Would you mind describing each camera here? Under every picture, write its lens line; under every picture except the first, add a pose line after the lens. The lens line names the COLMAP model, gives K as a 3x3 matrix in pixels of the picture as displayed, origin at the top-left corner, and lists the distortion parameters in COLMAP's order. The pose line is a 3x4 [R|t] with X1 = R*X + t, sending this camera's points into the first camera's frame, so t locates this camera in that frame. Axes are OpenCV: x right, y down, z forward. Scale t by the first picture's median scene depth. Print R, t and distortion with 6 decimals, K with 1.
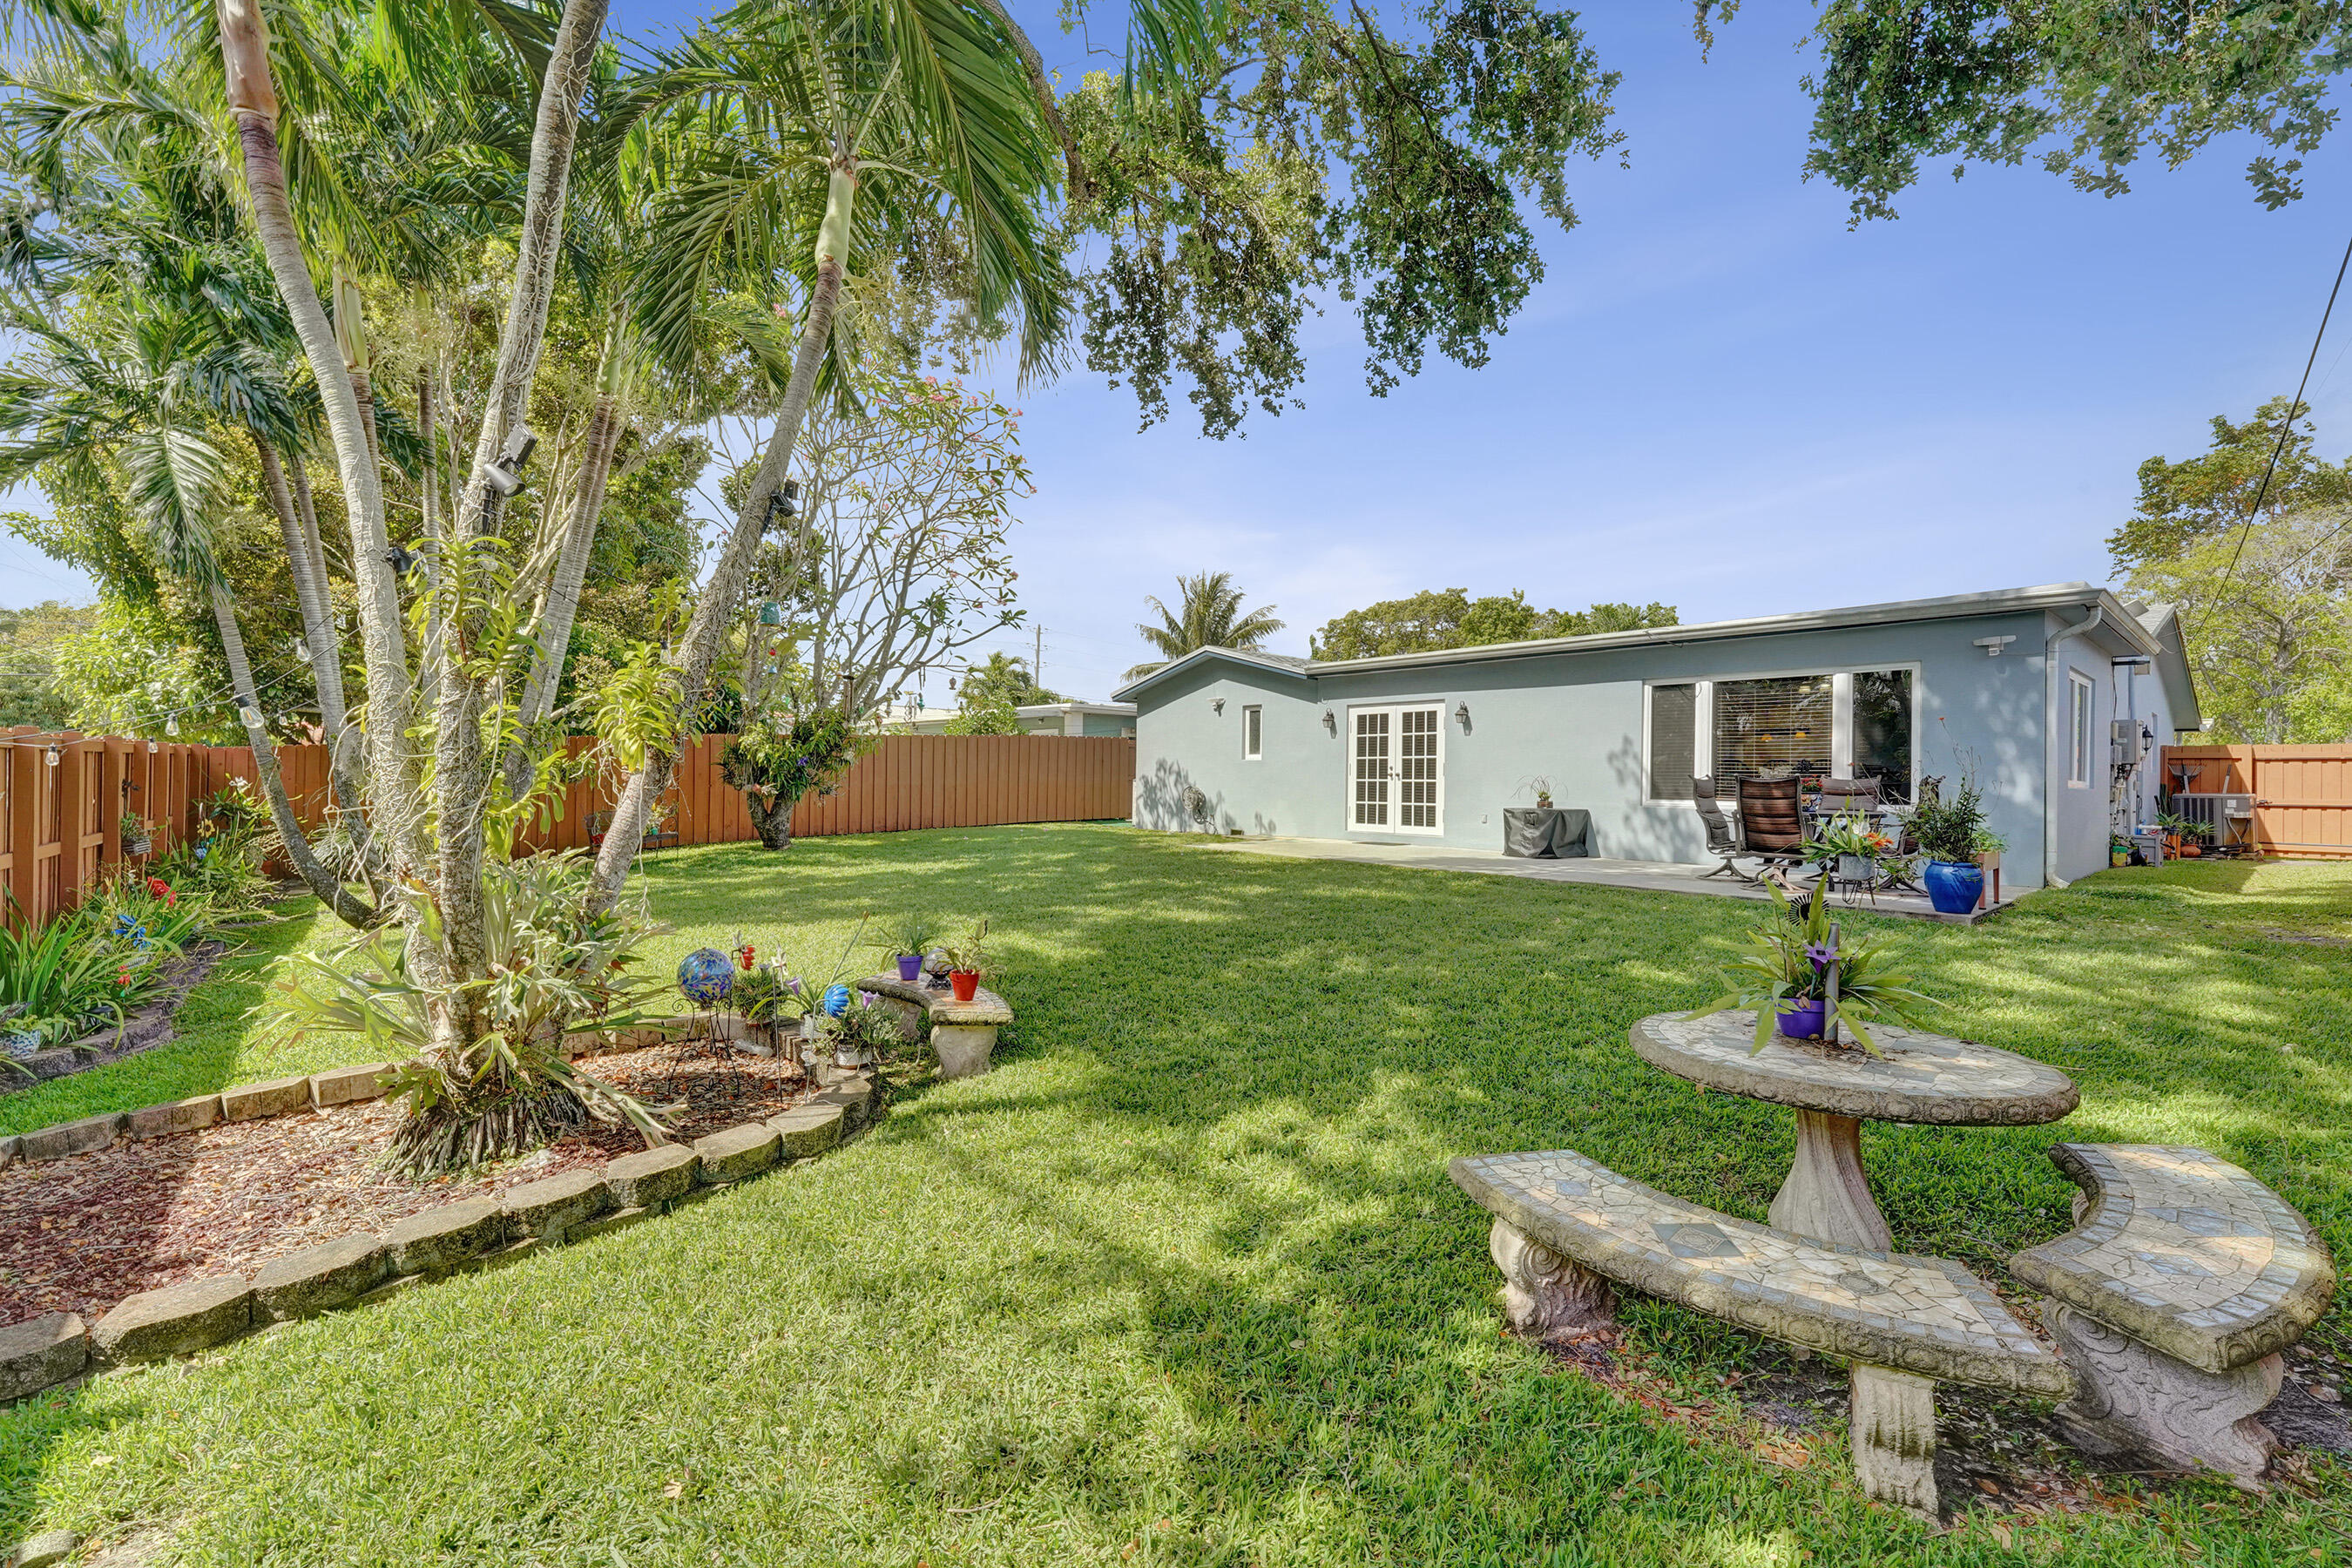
lens RADIAL K [[978.5, 0, 1165.0], [0, 978.5, 773.8], [0, 0, 1]] dist [-0.000919, -0.000511]
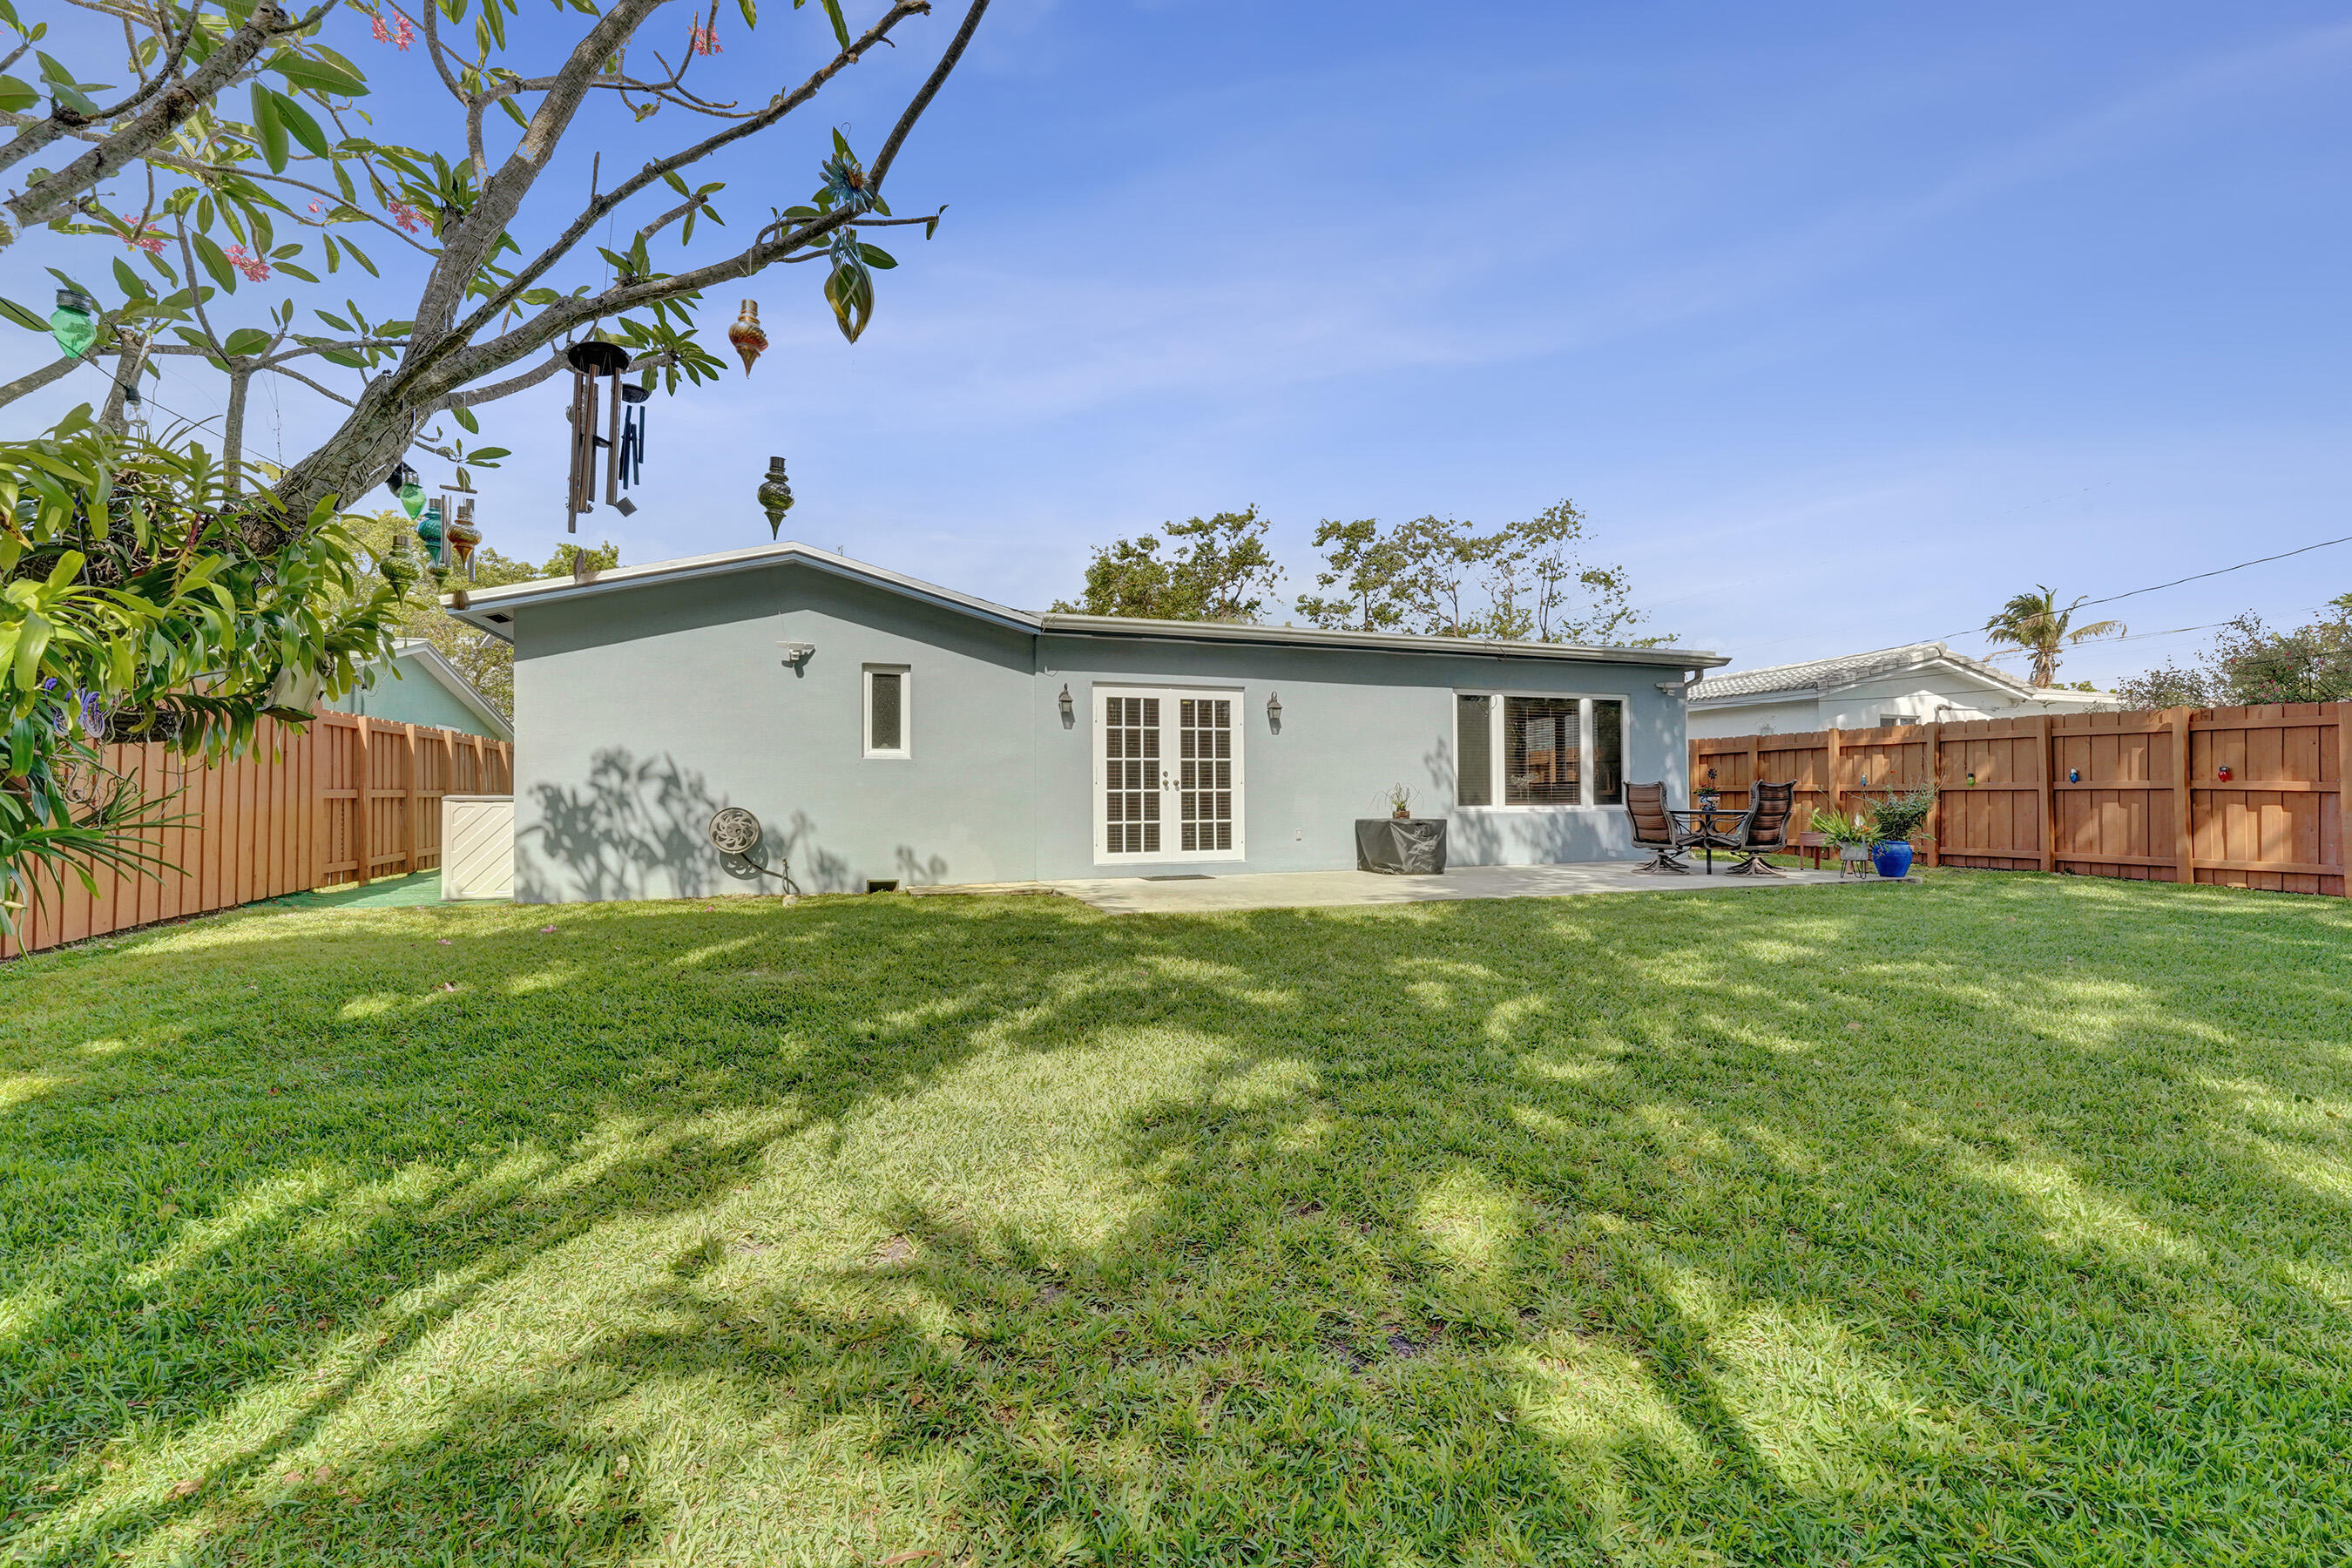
lens RADIAL K [[966.2, 0, 1179.5], [0, 966.2, 779.3], [0, 0, 1]] dist [0.000444, -0.000040]
pose [[0.360096, 0.001719, 0.932914, -0.450597], [0.003772, 0.999987, -0.003298, 0.000661], [-0.932908, 0.004707, 0.360085, 0.747328]]
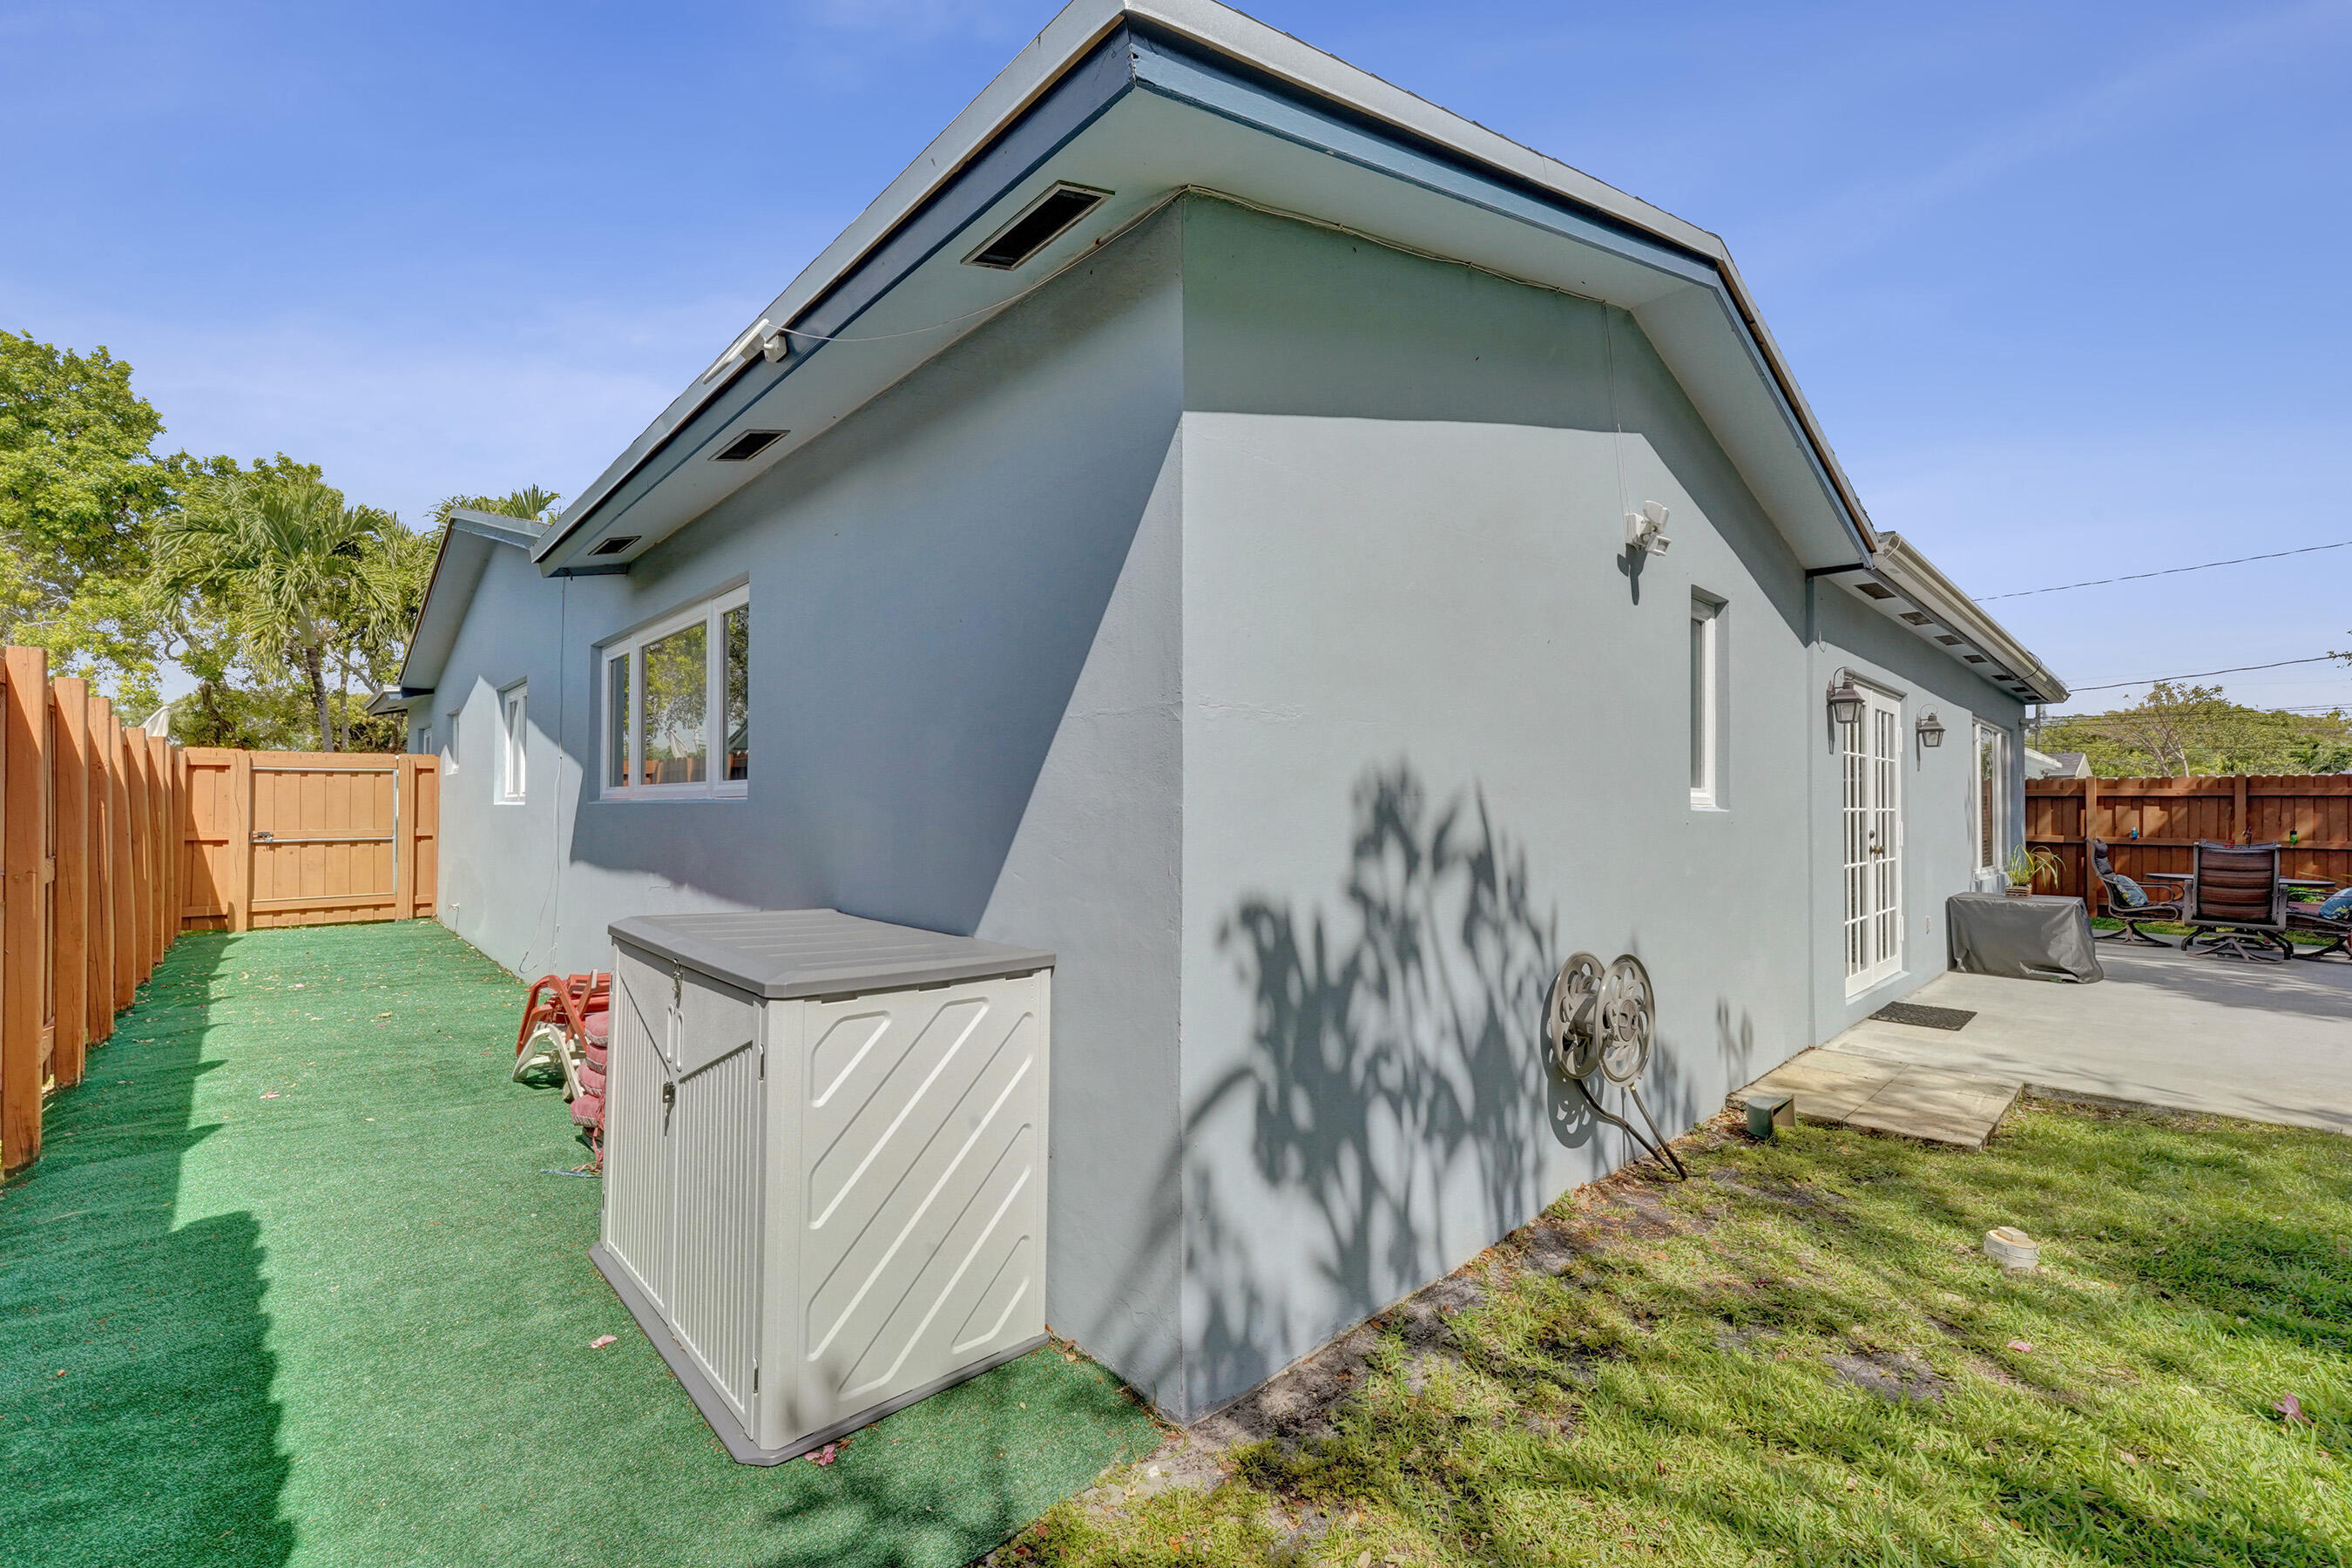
lens RADIAL K [[976.6, 0, 1176.5], [0, 976.6, 776.0], [0, 0, 1]] dist [-0.000847, -0.000567]
pose [[-0.050765, 0.019848, 0.998513, -0.186087], [-0.018487, 0.999613, -0.020809, -0.016134], [-0.998539, -0.019516, -0.050379, 1.356741]]
